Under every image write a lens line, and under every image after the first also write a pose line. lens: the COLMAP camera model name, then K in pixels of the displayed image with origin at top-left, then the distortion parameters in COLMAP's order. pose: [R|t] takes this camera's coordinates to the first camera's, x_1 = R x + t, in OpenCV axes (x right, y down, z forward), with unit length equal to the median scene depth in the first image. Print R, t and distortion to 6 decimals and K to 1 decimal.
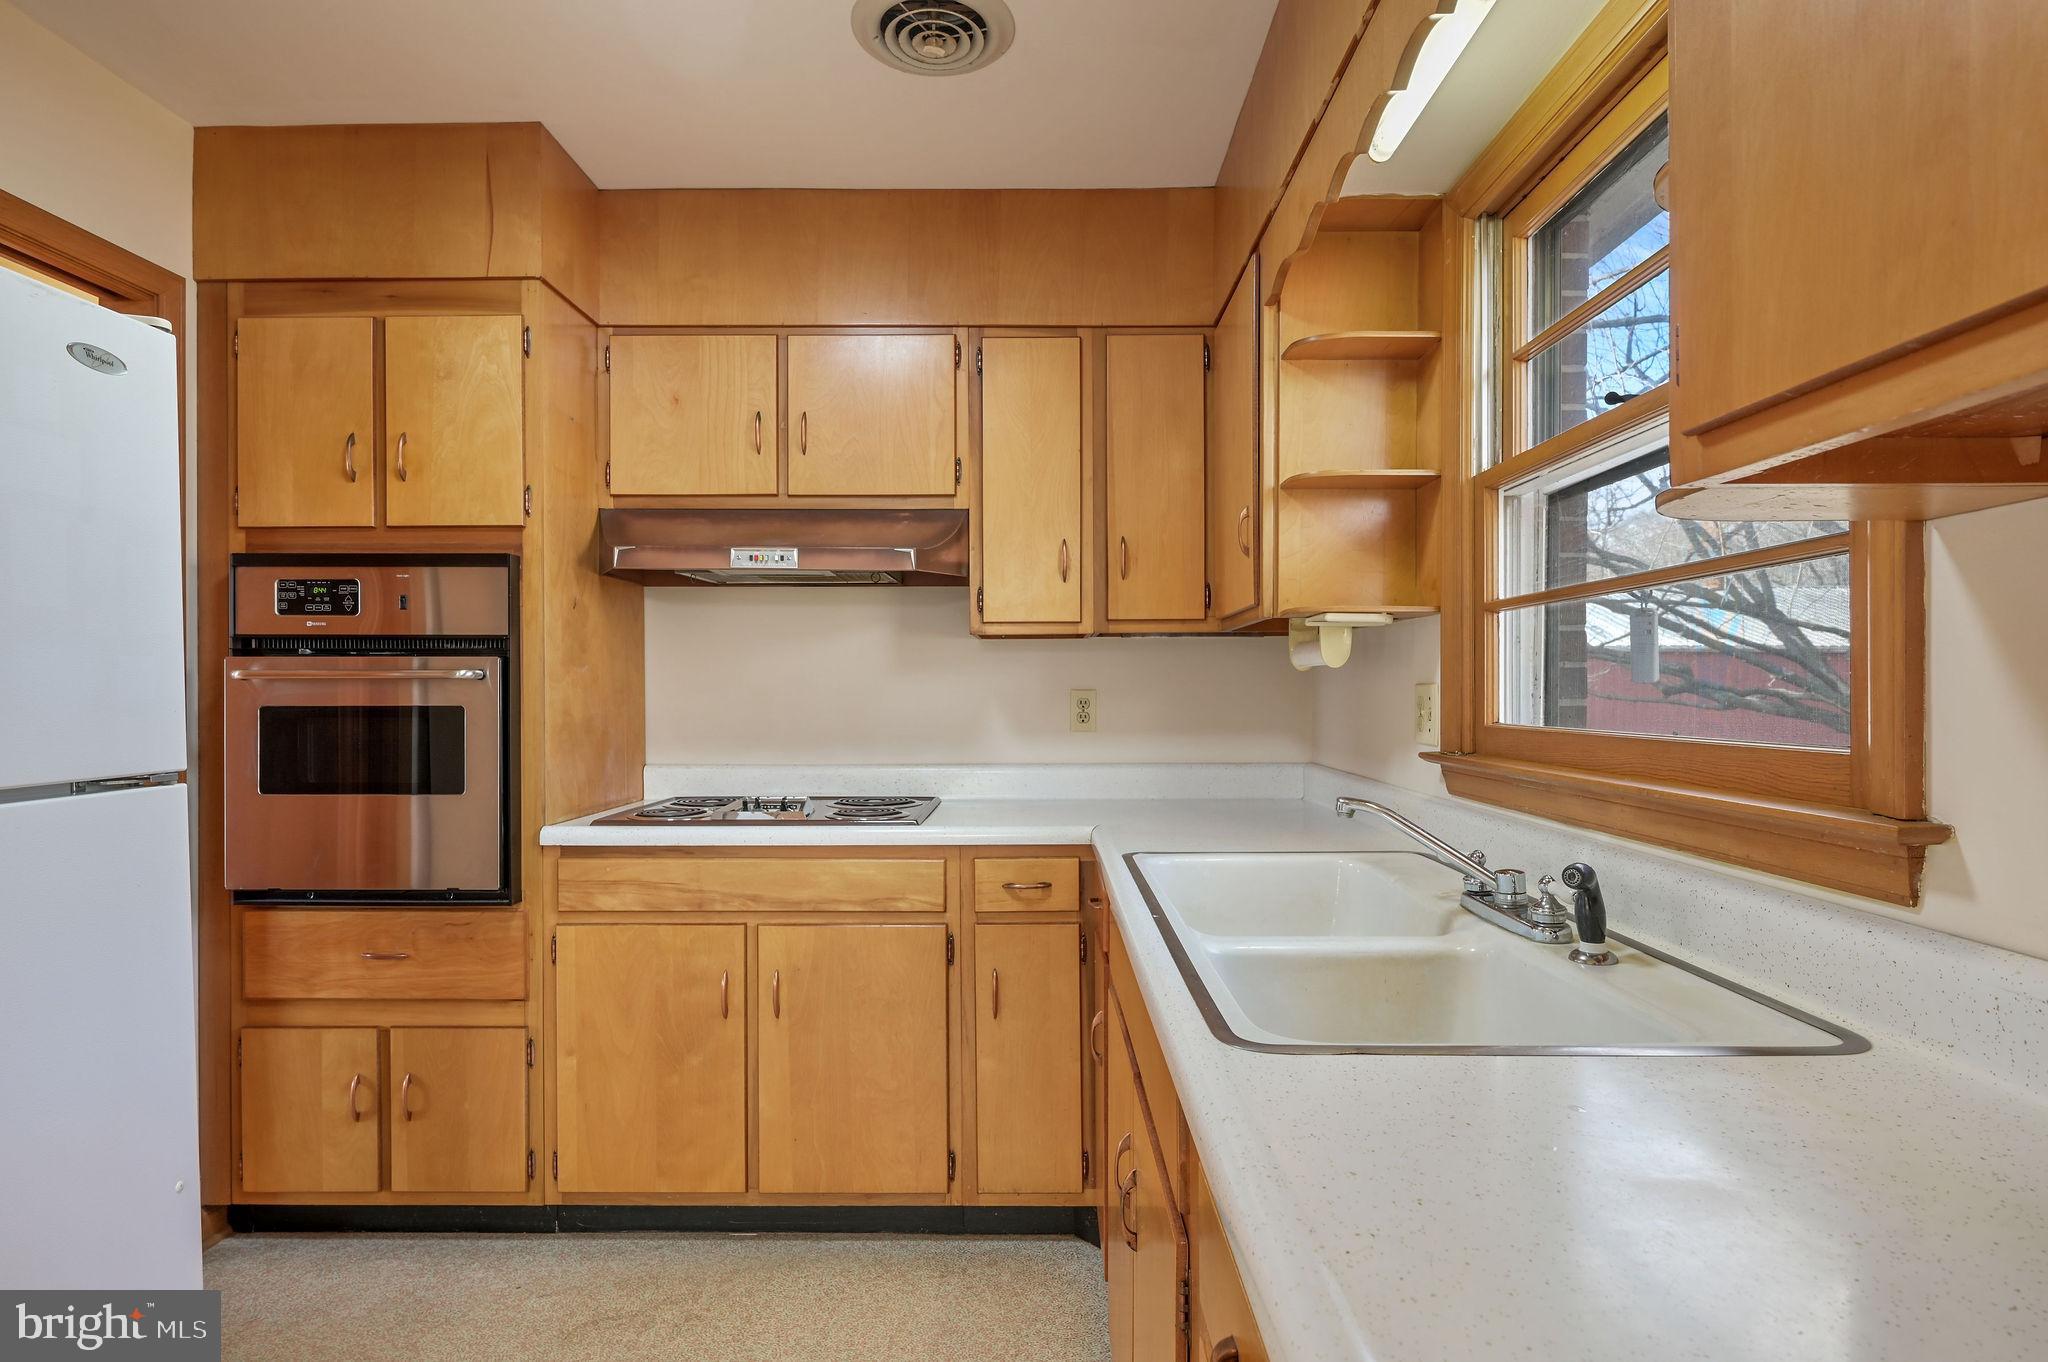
lens RADIAL K [[1064.2, 0, 1026.2], [0, 1064.2, 694.3], [0, 0, 1]] dist [-0.001303, -0.000085]
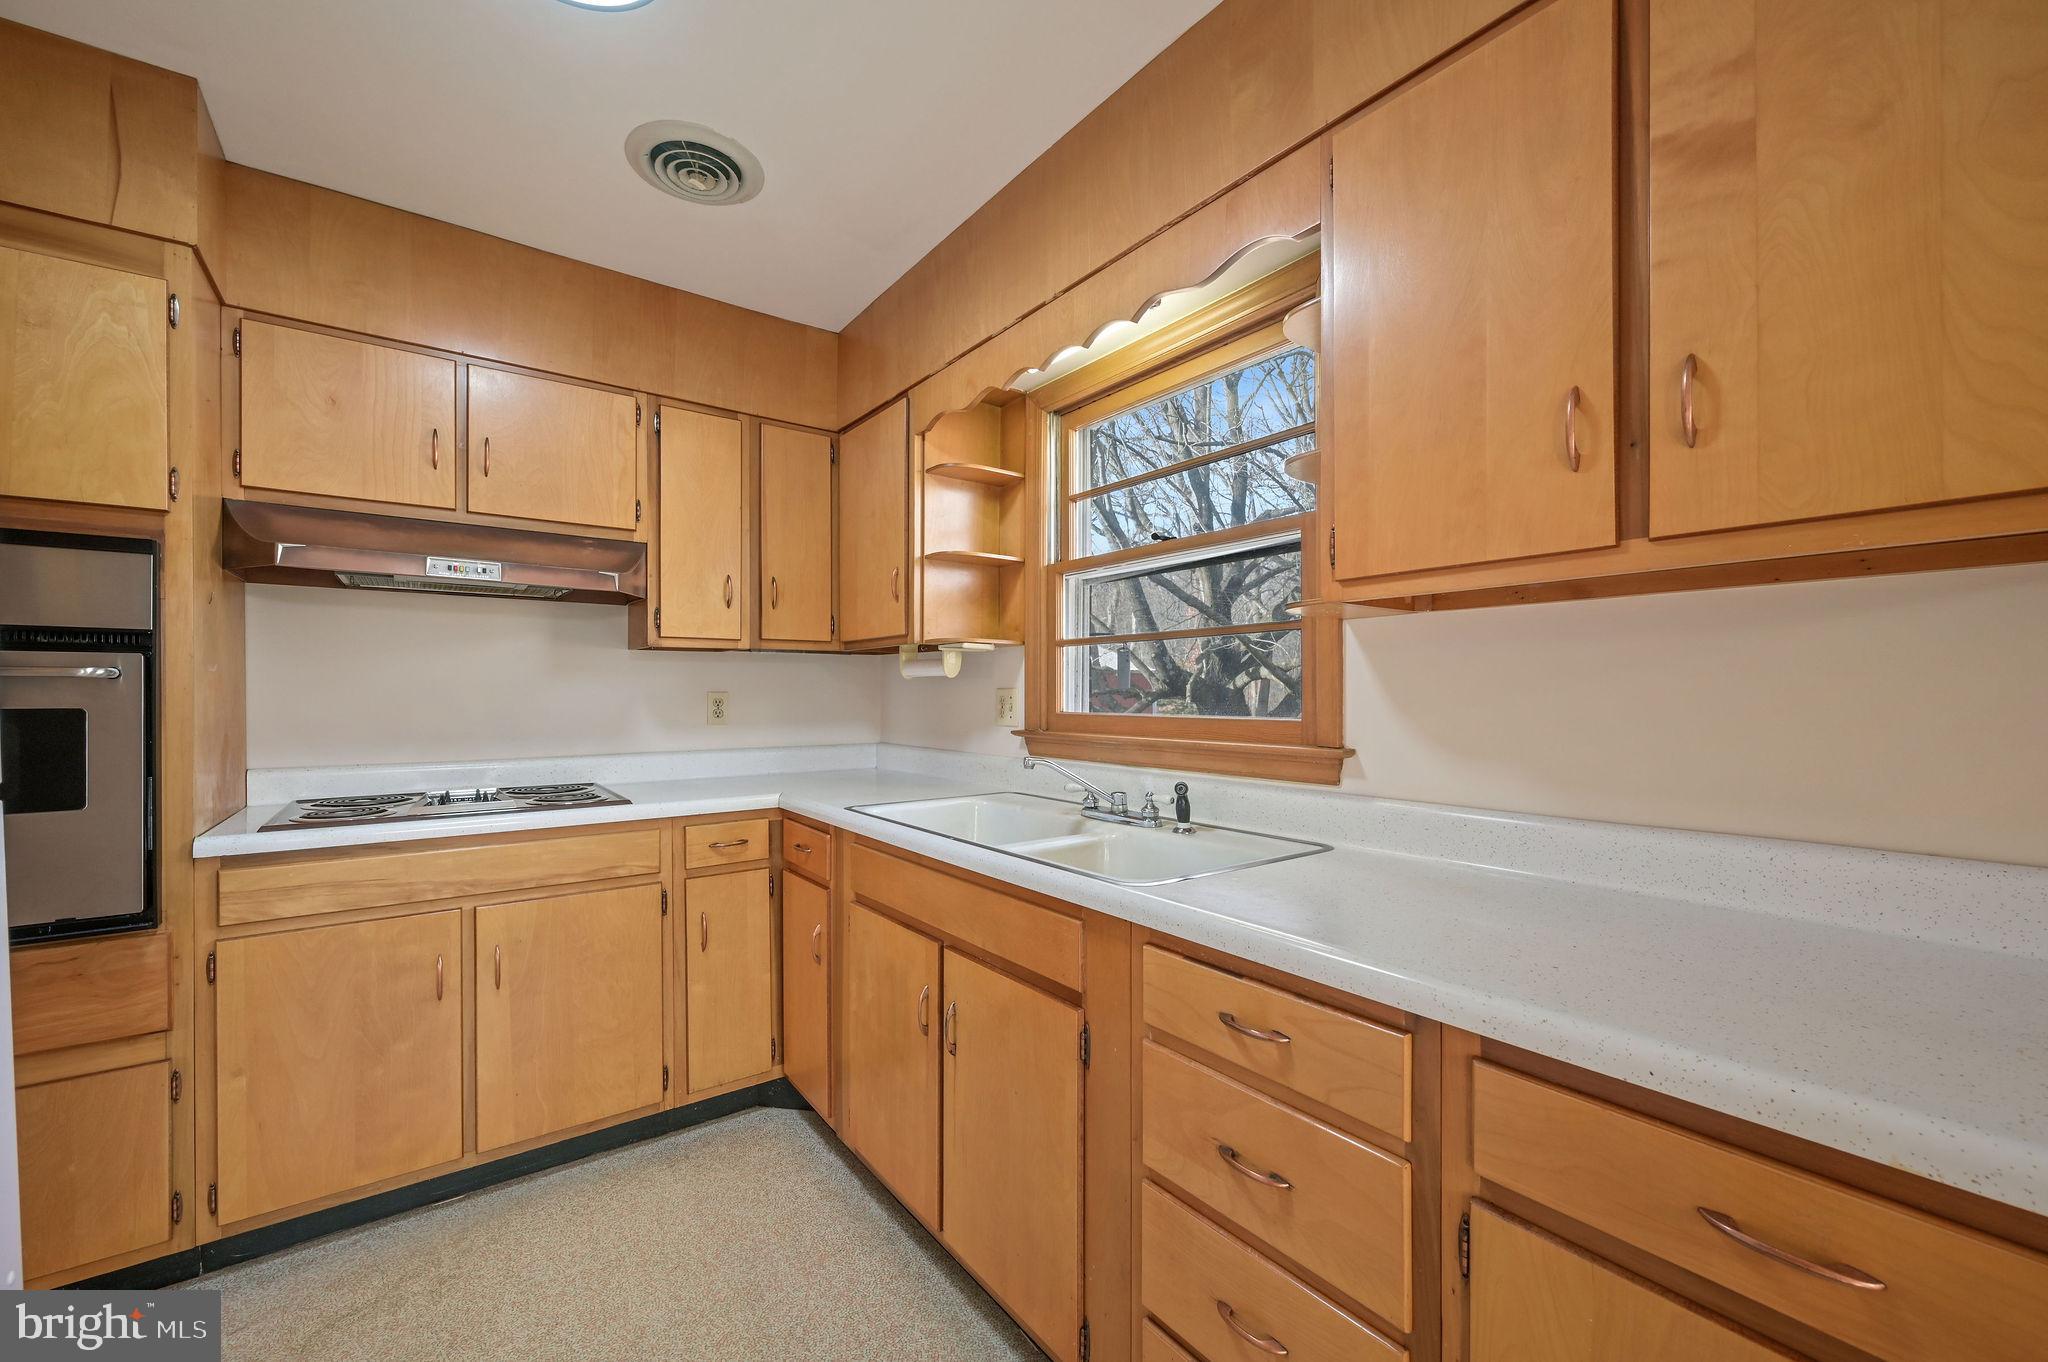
lens RADIAL K [[808.3, 0, 1026.7], [0, 808.3, 694.9], [0, 0, 1]] dist [-0.001558, -0.000186]
pose [[0.795811, 0.000217, 0.605545, -0.303261], [0.001217, 0.999997, -0.001959, 0.002000], [-0.605544, 0.002296, 0.795809, 0.002304]]
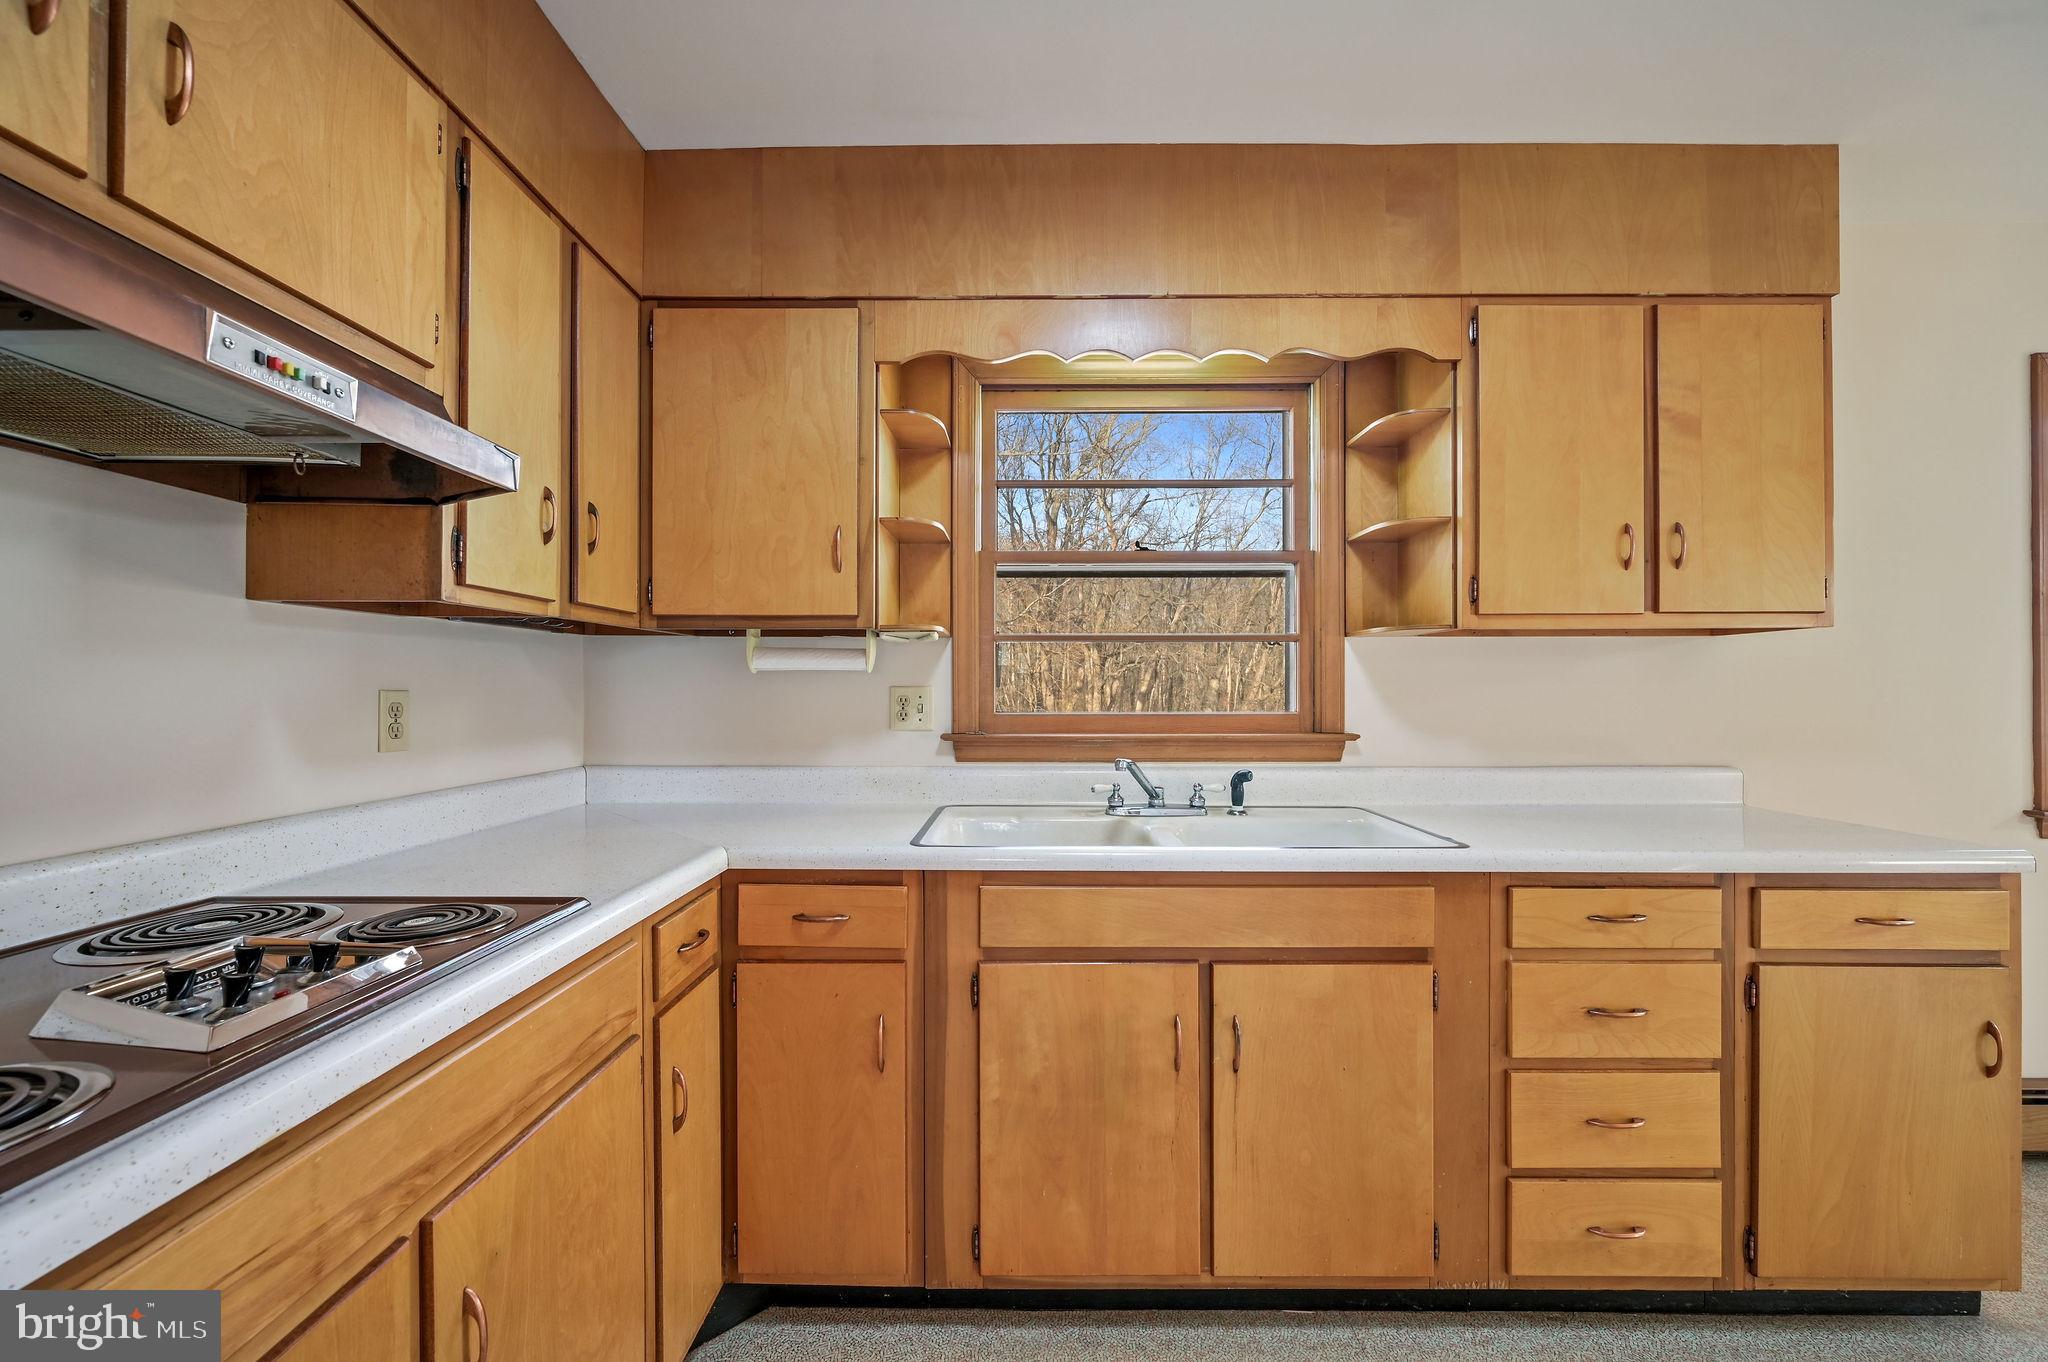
lens RADIAL K [[799.0, 0, 1017.6], [0, 799.0, 690.5], [0, 0, 1]] dist [0.000273, -0.000061]
pose [[0.004032, 0.000726, 0.999992, -0.584209], [0.003396, 0.999994, -0.000740, -0.003200], [-0.999986, 0.003399, 0.004030, 0.753339]]
